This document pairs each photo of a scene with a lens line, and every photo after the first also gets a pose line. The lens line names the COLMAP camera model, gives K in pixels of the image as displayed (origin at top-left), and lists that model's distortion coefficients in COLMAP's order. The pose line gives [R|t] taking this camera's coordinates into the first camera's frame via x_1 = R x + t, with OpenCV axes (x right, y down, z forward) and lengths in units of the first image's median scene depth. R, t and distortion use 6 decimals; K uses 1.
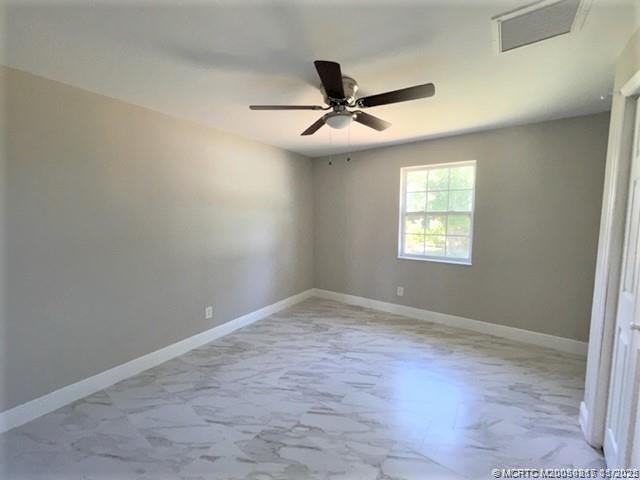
lens RADIAL K [[261.5, 0, 320.0], [0, 261.5, 240.0], [0, 0, 1]] dist [-0.002920, -0.000404]
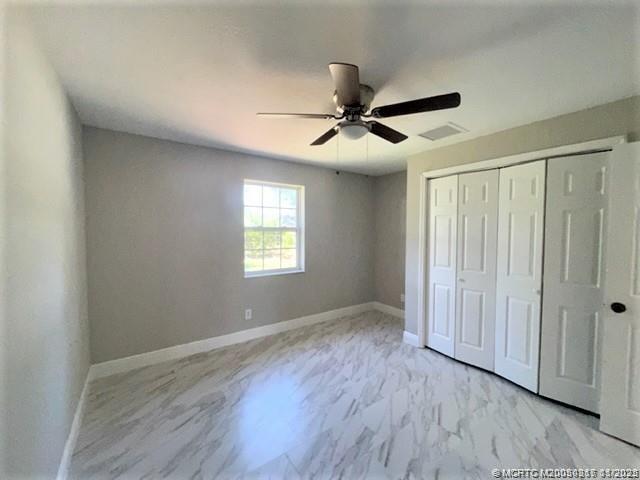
lens RADIAL K [[261.5, 0, 320.0], [0, 261.5, 240.0], [0, 0, 1]] dist [-0.002920, -0.000404]
pose [[0.332047, -0.043638, 0.942253, -0.528547], [0.088325, 0.995979, 0.015001, -0.060901], [-0.939119, 0.078244, 0.334566, 0.515103]]
